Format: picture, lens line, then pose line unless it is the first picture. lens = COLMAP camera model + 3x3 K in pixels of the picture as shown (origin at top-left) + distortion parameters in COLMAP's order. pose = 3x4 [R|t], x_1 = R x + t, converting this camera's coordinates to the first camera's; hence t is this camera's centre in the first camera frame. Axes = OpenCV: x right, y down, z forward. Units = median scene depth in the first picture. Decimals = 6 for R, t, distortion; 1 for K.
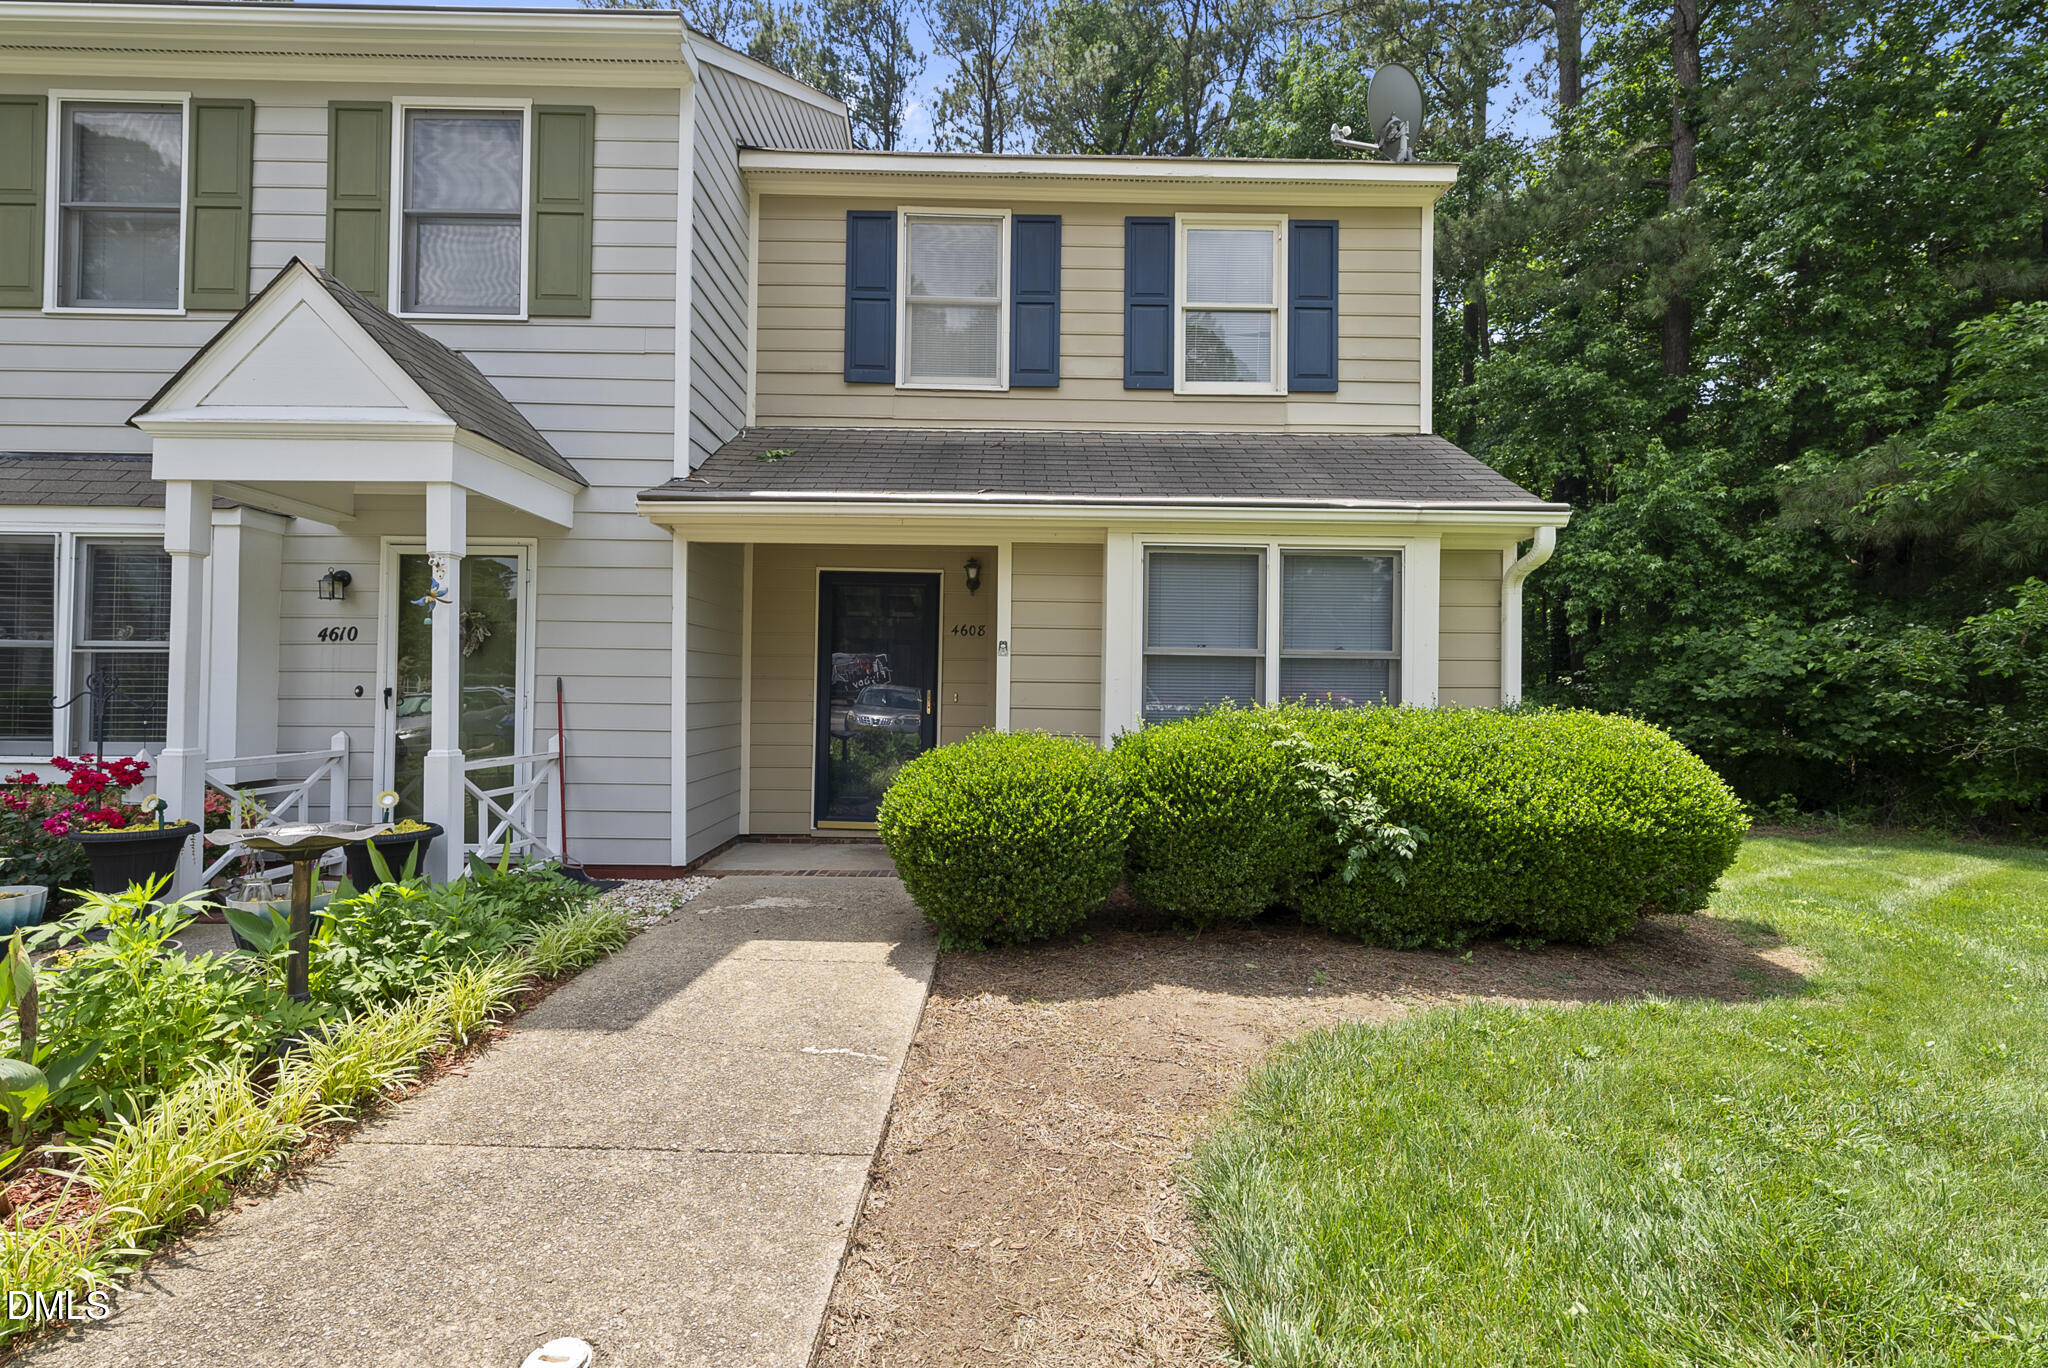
lens RADIAL K [[898.4, 0, 1020.0], [0, 898.4, 690.0], [0, 0, 1]] dist [-0.002172, 0.001265]
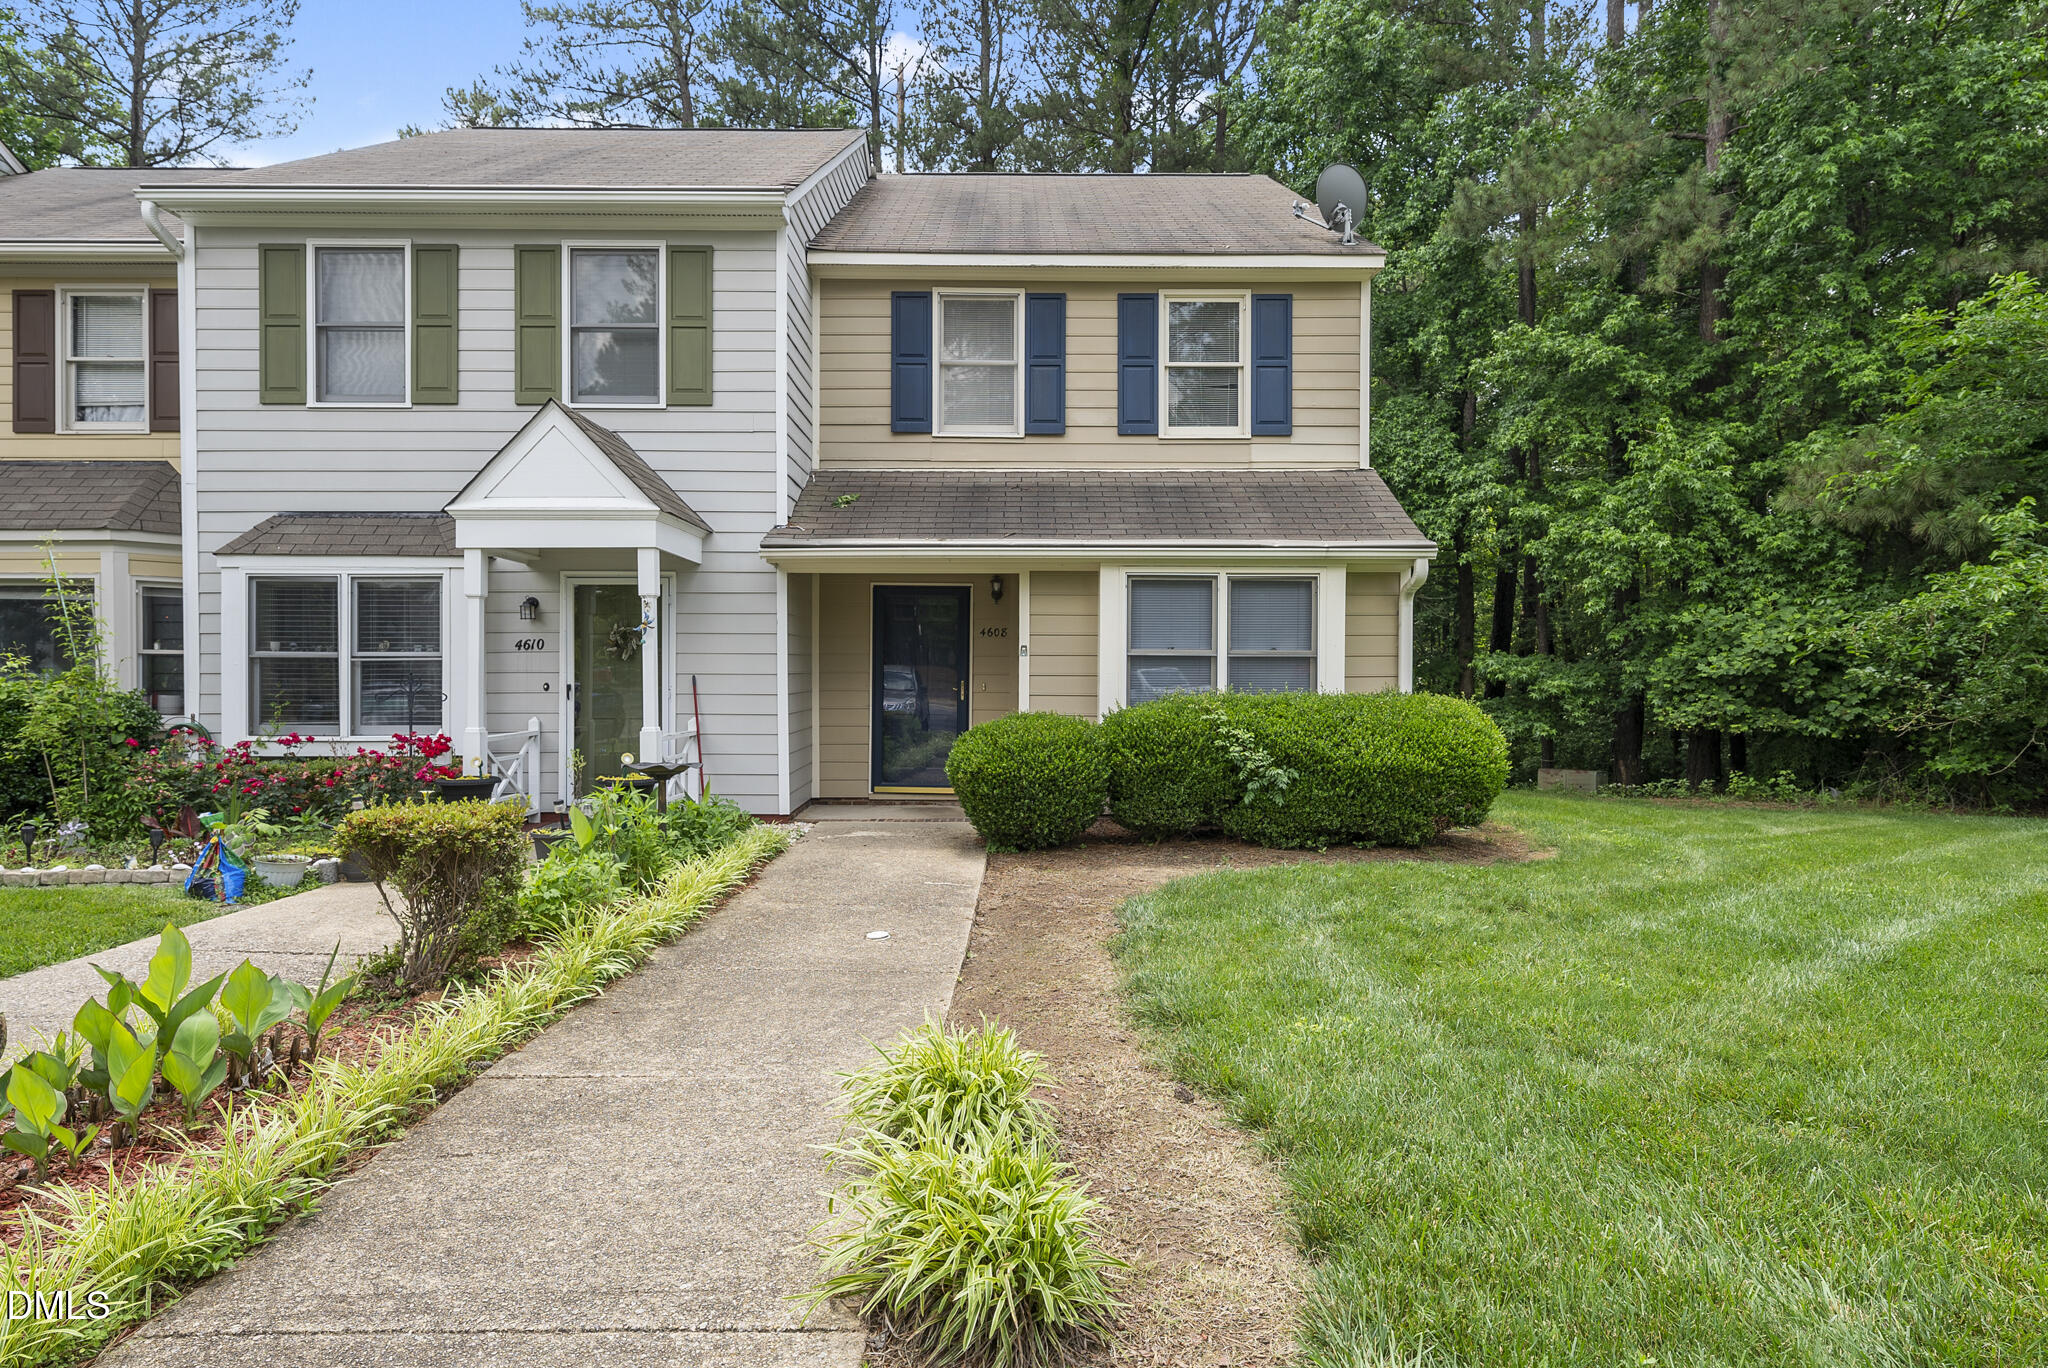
lens RADIAL K [[1177.2, 0, 1021.7], [0, 1177.2, 691.4], [0, 0, 1]] dist [0.006057, -0.003608]
pose [[0.999949, -0.009167, -0.004285, -0.015096], [0.009257, 0.999724, 0.021574, -0.023209], [0.004086, -0.021613, 0.999758, -0.759079]]
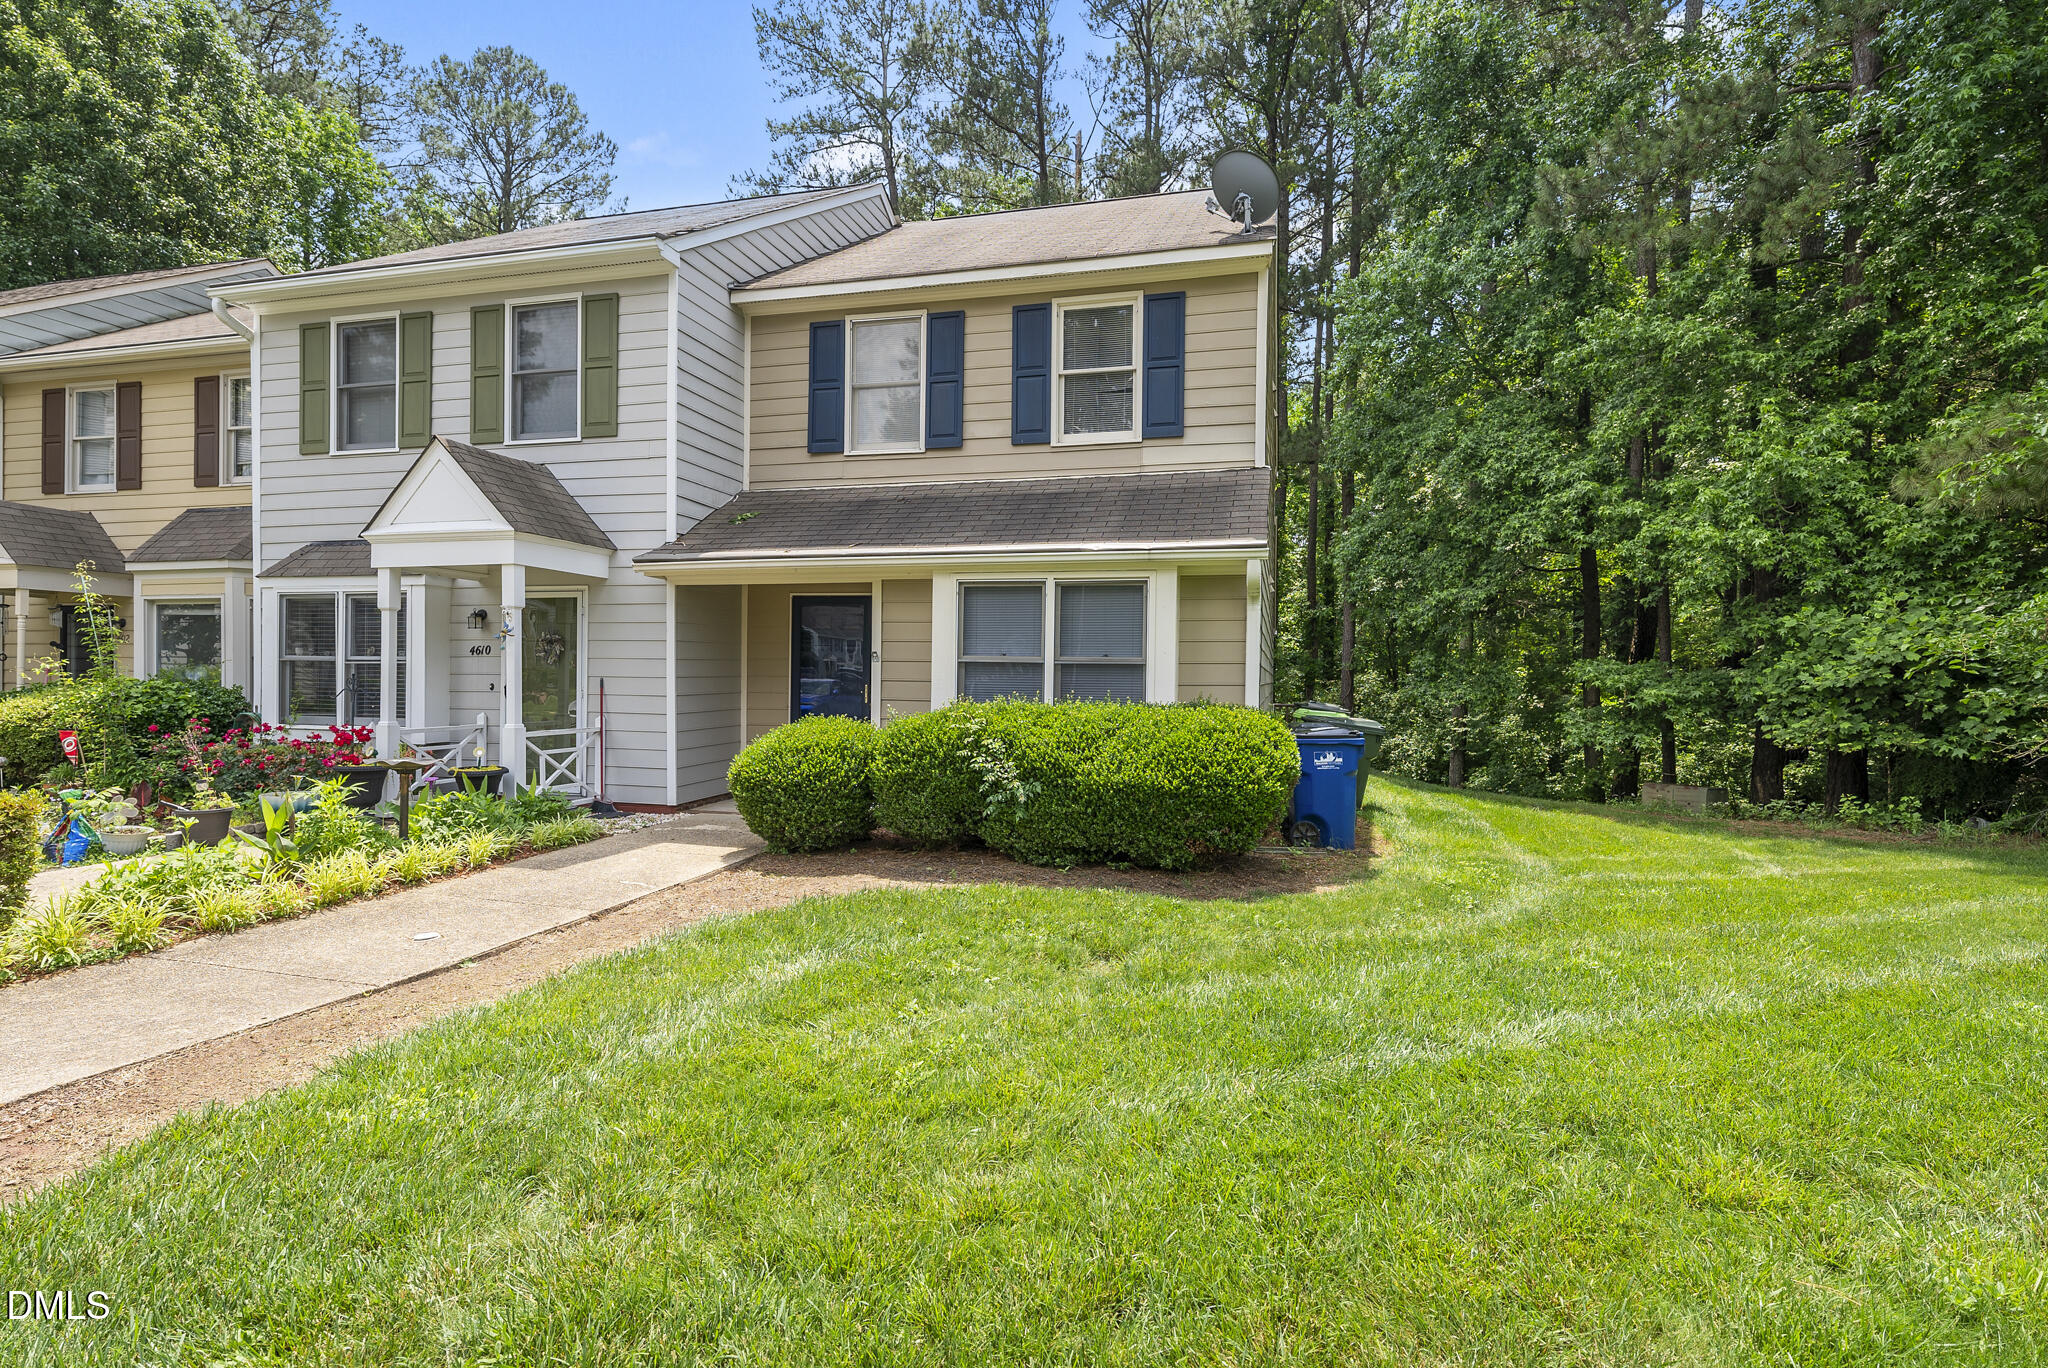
lens RADIAL K [[1021.2, 0, 1022.7], [0, 1021.2, 691.8], [0, 0, 1]] dist [-0.001144, 0.004053]
pose [[0.962890, 0.003233, -0.269876, 0.629306], [0.002713, 0.999762, 0.021658, -0.025606], [0.269882, -0.021586, 0.962651, -0.459681]]
